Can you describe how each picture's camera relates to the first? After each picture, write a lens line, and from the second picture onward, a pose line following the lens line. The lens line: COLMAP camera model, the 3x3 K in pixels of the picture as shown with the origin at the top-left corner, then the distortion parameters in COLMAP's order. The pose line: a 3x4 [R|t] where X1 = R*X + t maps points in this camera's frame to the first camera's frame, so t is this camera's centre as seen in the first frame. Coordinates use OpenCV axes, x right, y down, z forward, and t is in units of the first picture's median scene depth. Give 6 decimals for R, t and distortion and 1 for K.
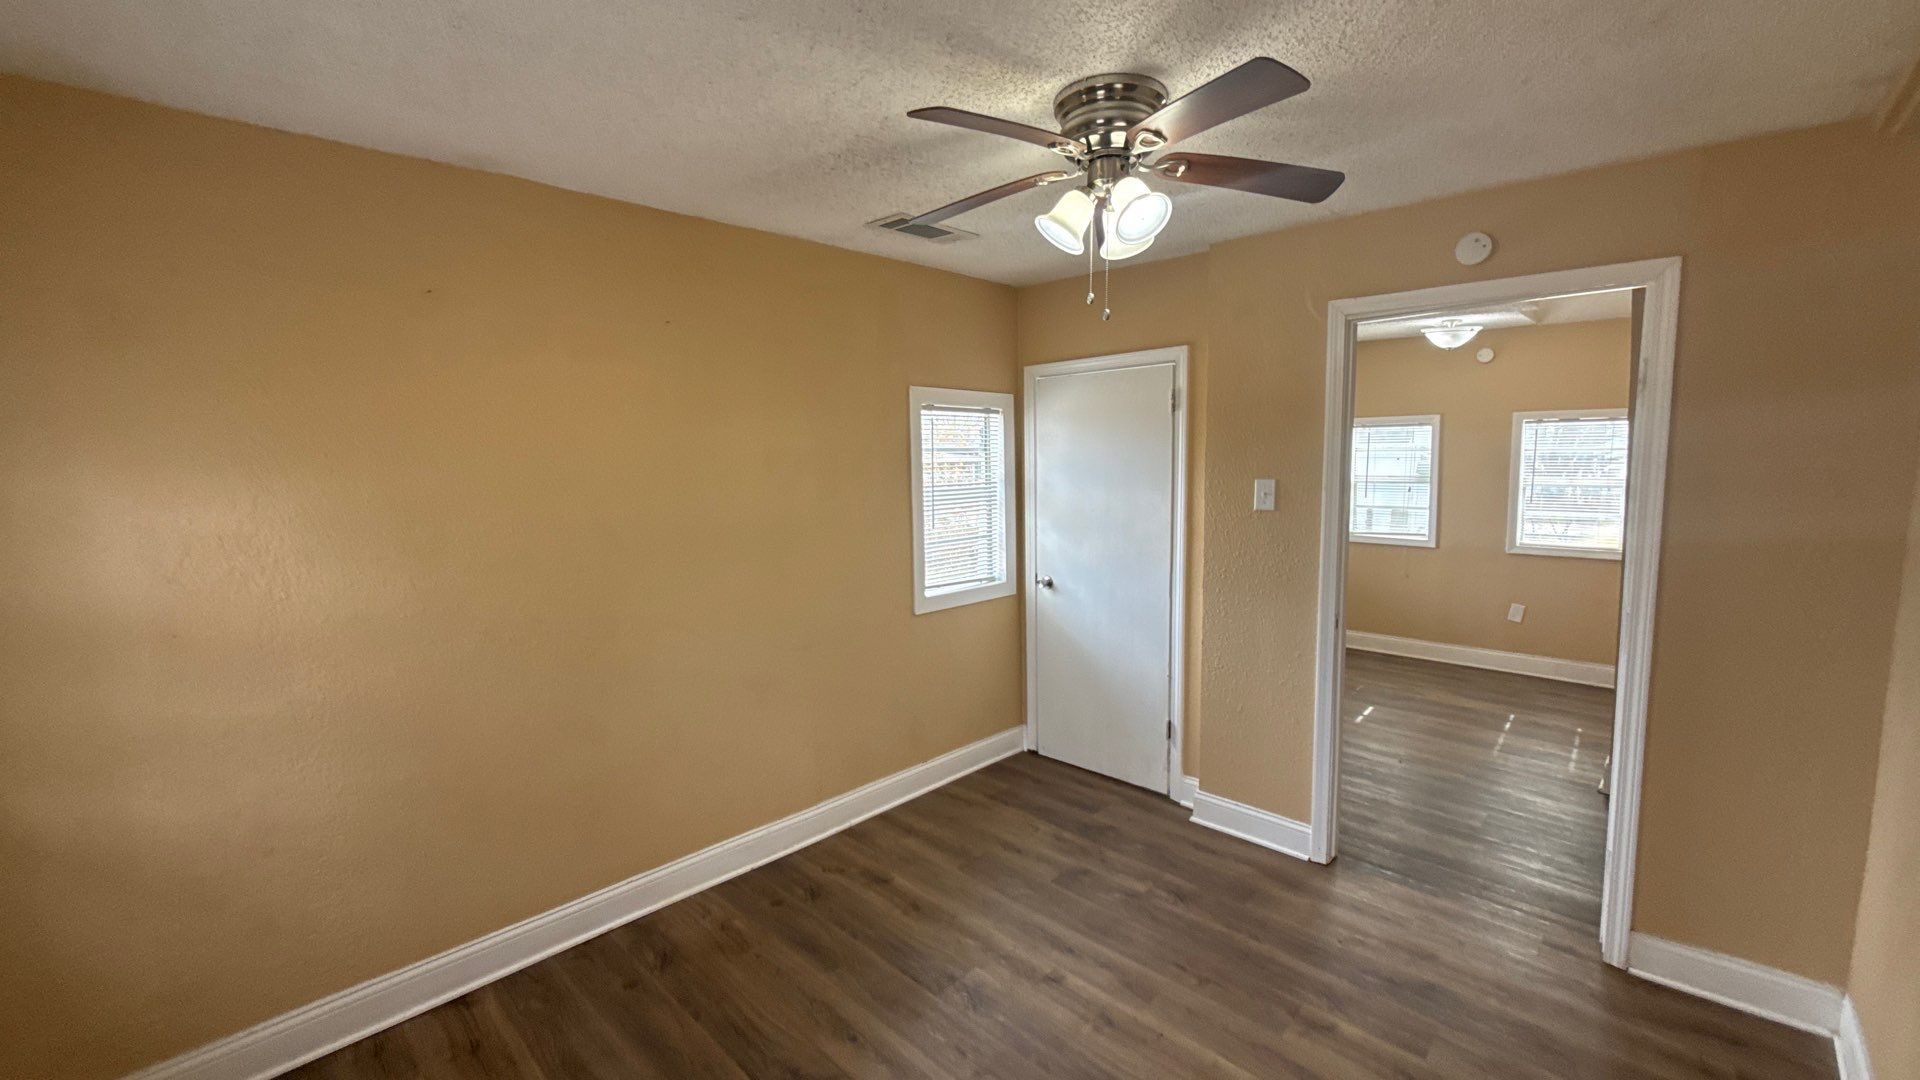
lens RADIAL K [[766.6, 0, 967.6], [0, 766.6, 535.2], [0, 0, 1]] dist [-0.000405, 0.000481]
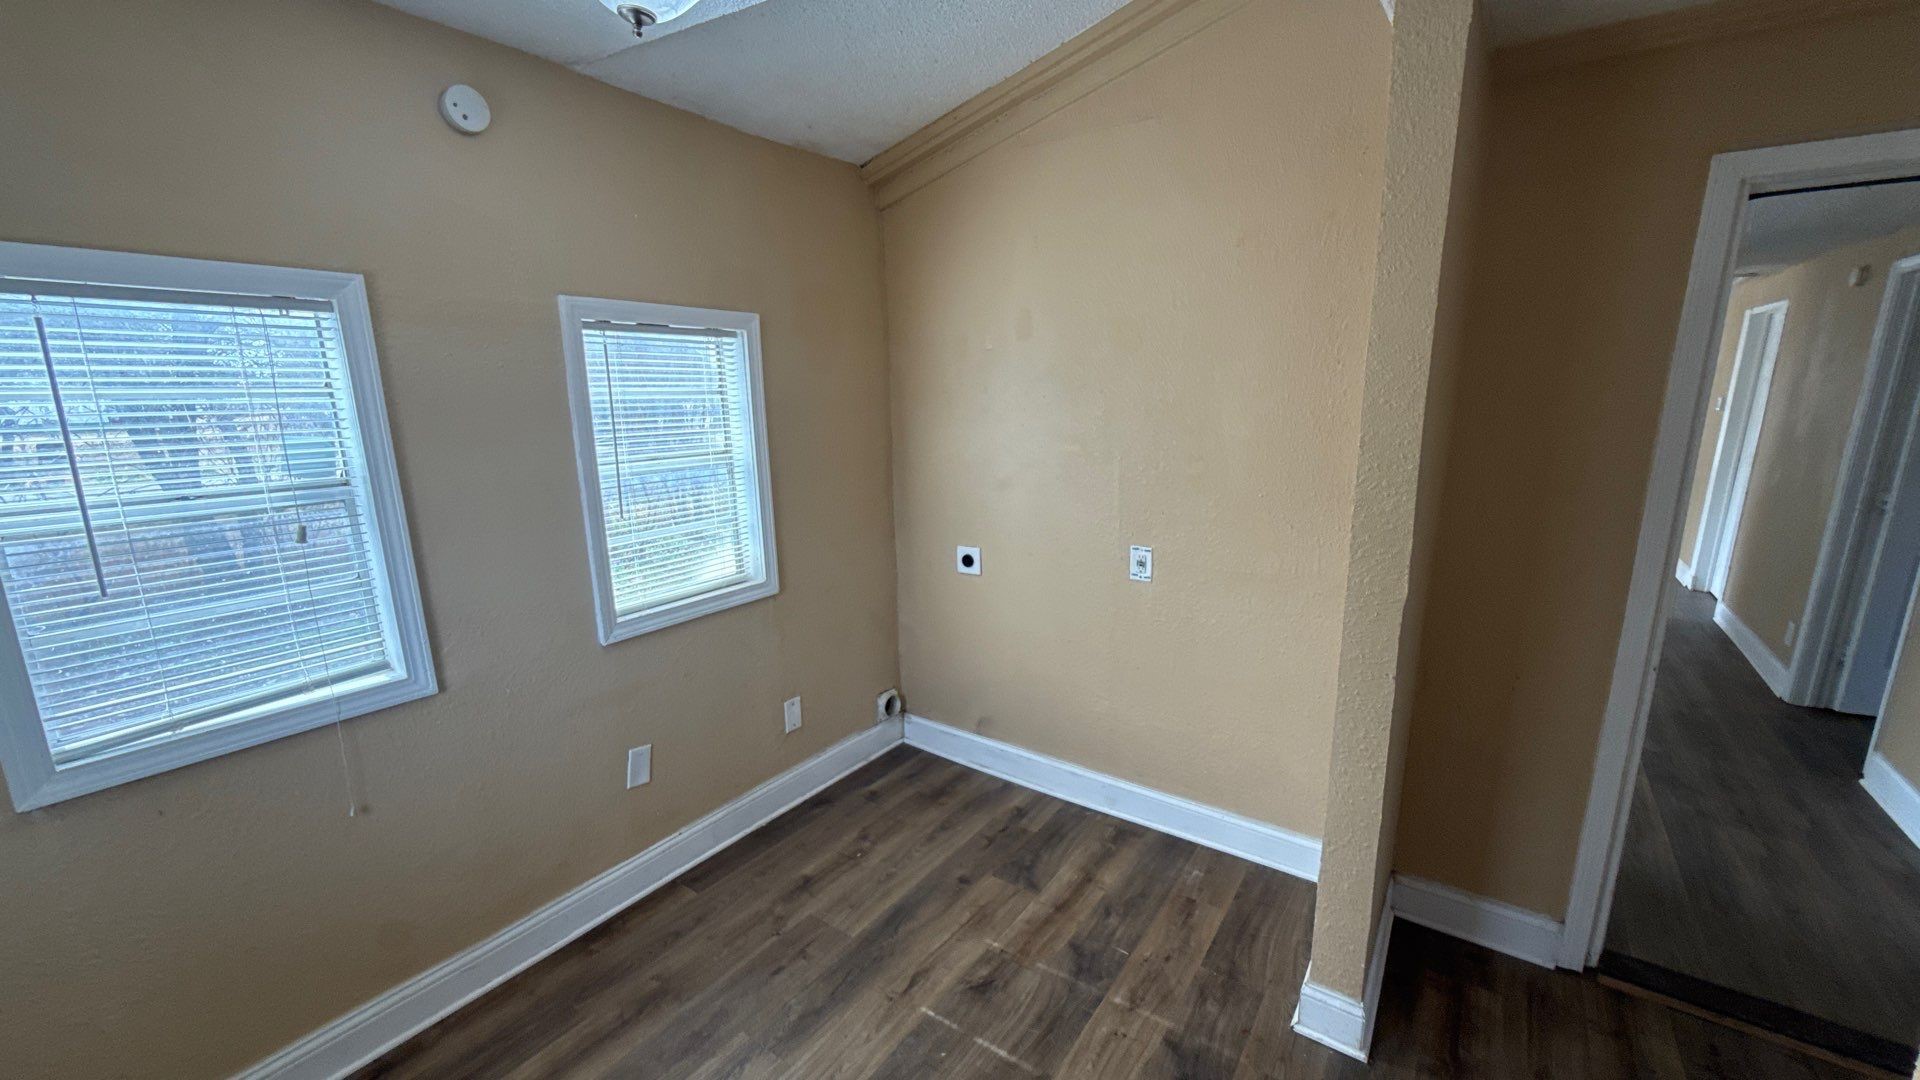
lens RADIAL K [[766.6, 0, 958.2], [0, 766.6, 543.1], [0, 0, 1]] dist [-0.000405, 0.000481]
pose [[-0.159221, -0.193739, 0.968046, 0.277696], [0.103499, 0.971876, 0.211529, -0.098478], [-0.981803, 0.133872, -0.134691, 0.852654]]
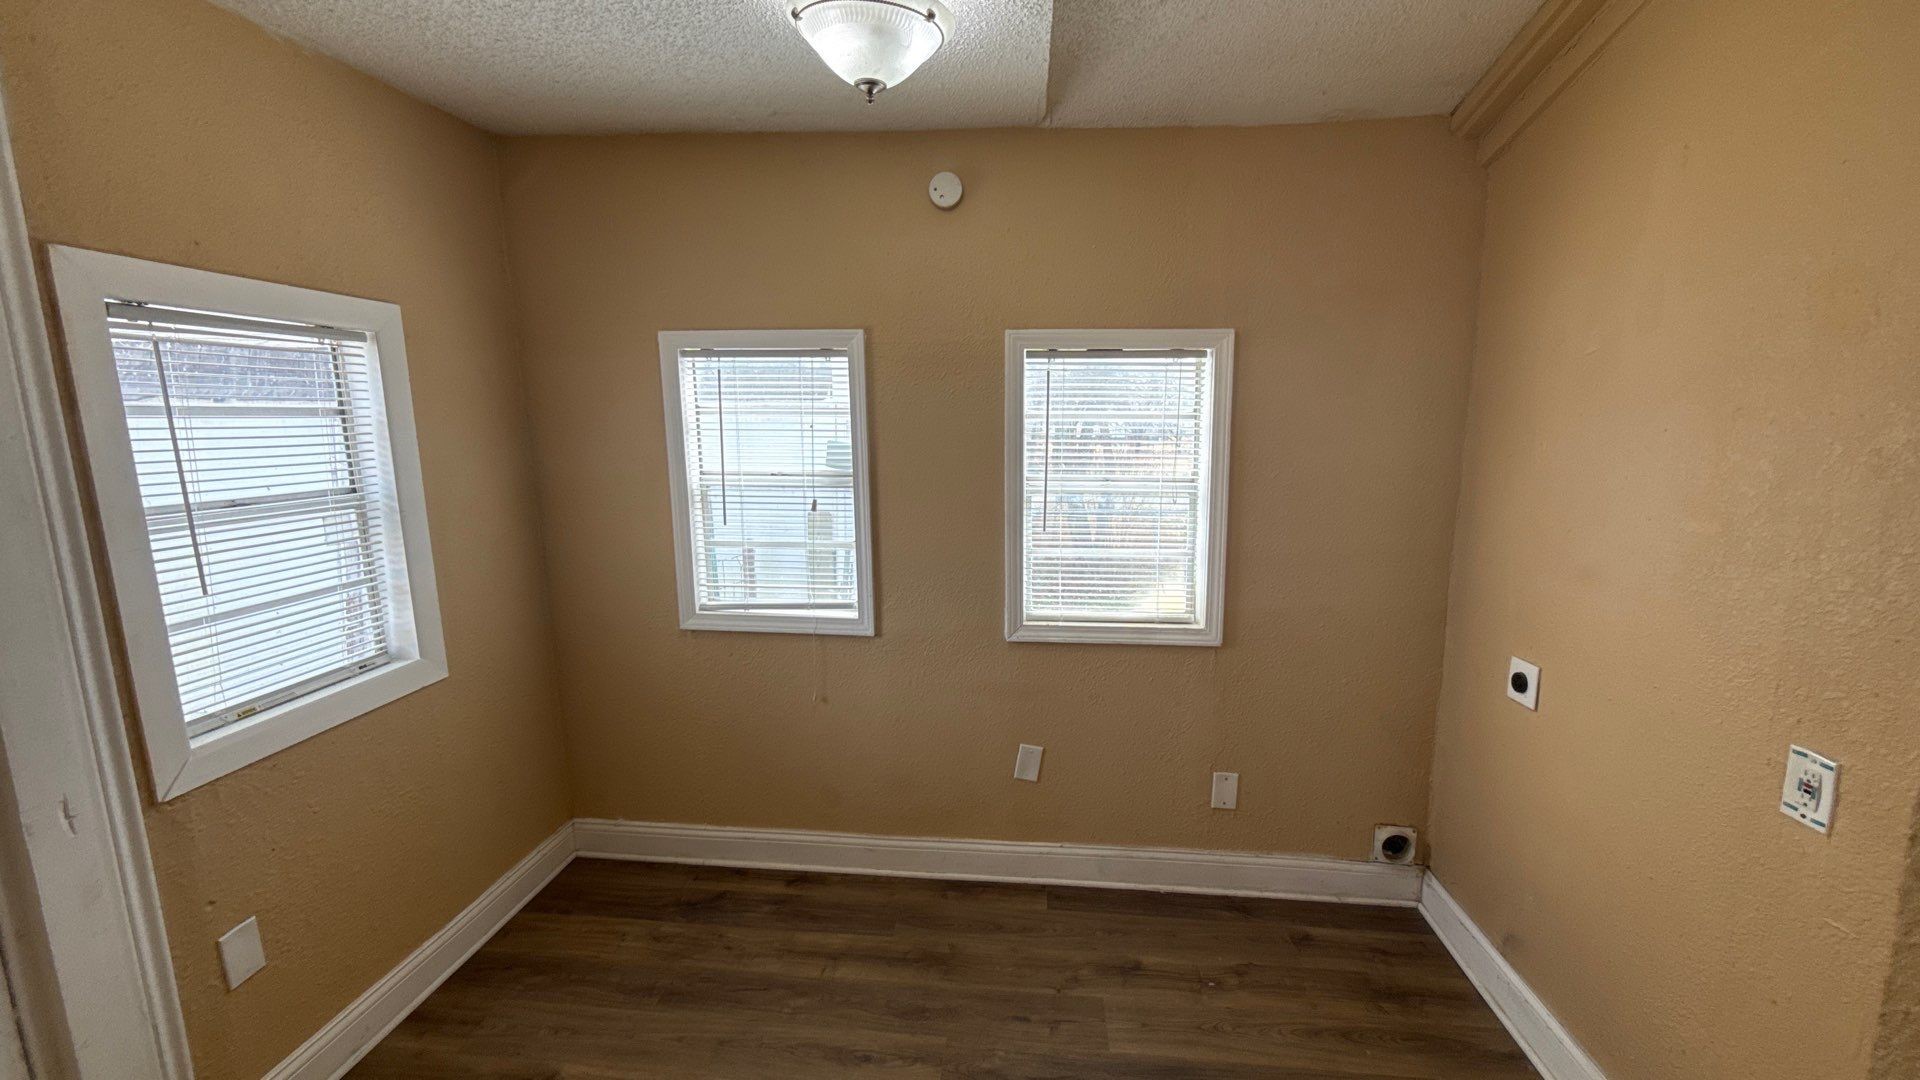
lens RADIAL K [[766.6, 0, 961.4], [0, 766.6, 539.9], [0, 0, 1]] dist [-0.000405, 0.000481]
pose [[0.782520, -0.094509, 0.615411, 0.399901], [0.055223, 0.995052, 0.082592, -0.076728], [-0.620171, -0.030645, 0.783868, 0.651370]]
